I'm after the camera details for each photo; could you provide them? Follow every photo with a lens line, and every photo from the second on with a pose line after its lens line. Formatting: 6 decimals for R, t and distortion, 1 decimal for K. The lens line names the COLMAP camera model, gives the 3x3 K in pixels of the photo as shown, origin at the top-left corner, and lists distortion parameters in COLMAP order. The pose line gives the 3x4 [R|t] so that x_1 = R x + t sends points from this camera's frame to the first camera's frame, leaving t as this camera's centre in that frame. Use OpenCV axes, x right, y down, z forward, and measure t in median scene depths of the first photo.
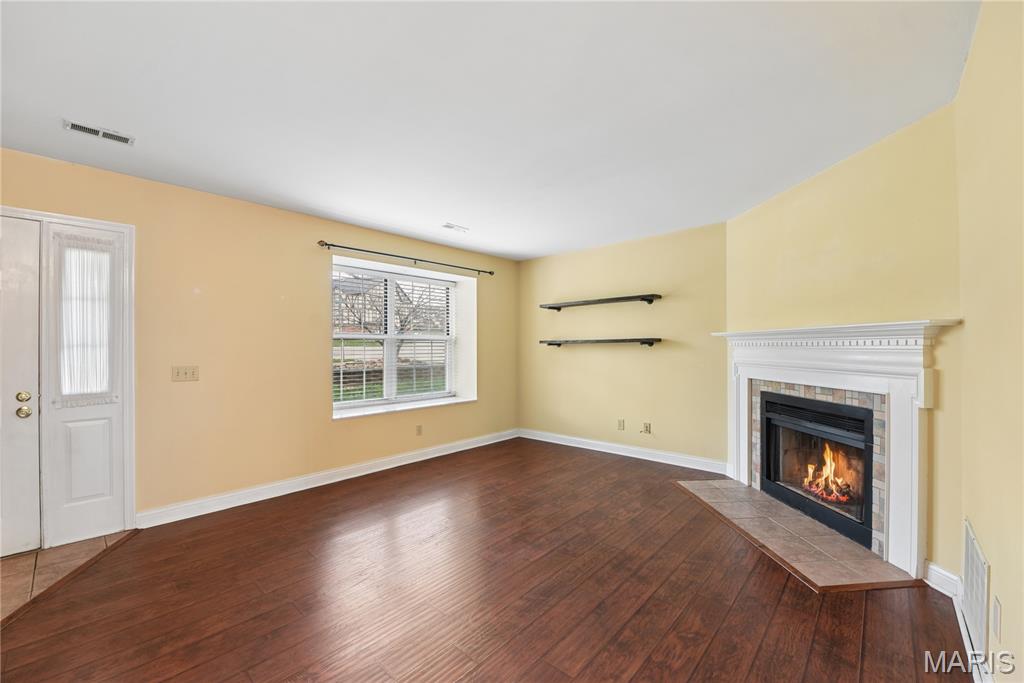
lens RADIAL K [[414.3, 0, 511.3], [0, 414.3, 346.7], [0, 0, 1]] dist [-0.016616, -0.001511]
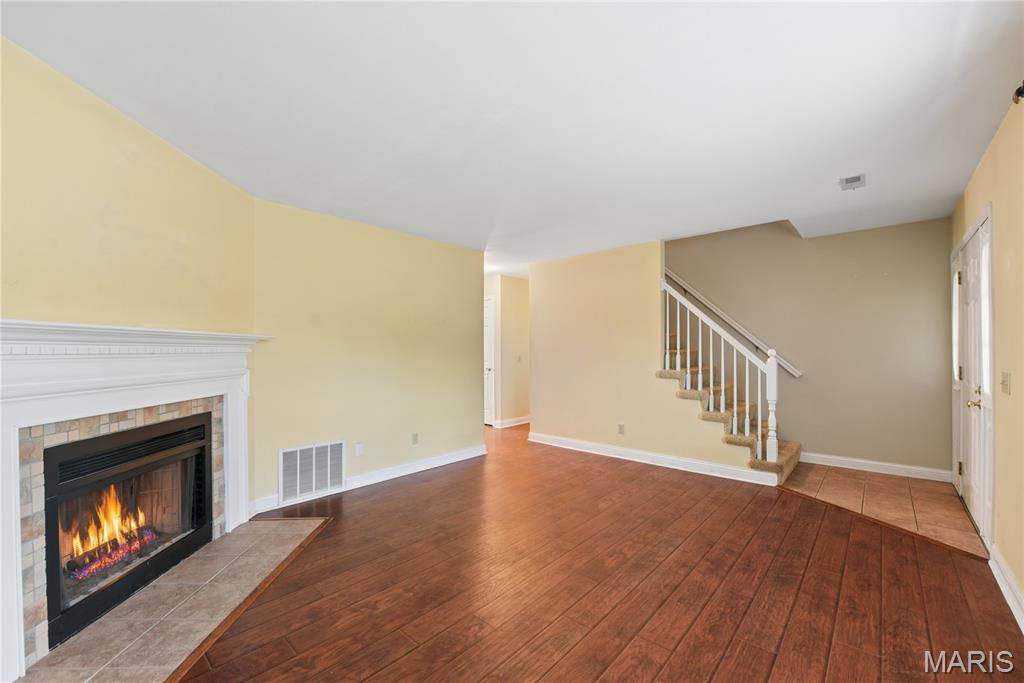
lens RADIAL K [[414.3, 0, 509.3], [0, 414.3, 346.9], [0, 0, 1]] dist [-0.016616, -0.001511]
pose [[-0.999918, 0.012304, 0.003458, 0.074964], [0.012279, 0.999899, -0.007094, -0.001654], [-0.003545, -0.007051, -0.999969, 1.965241]]
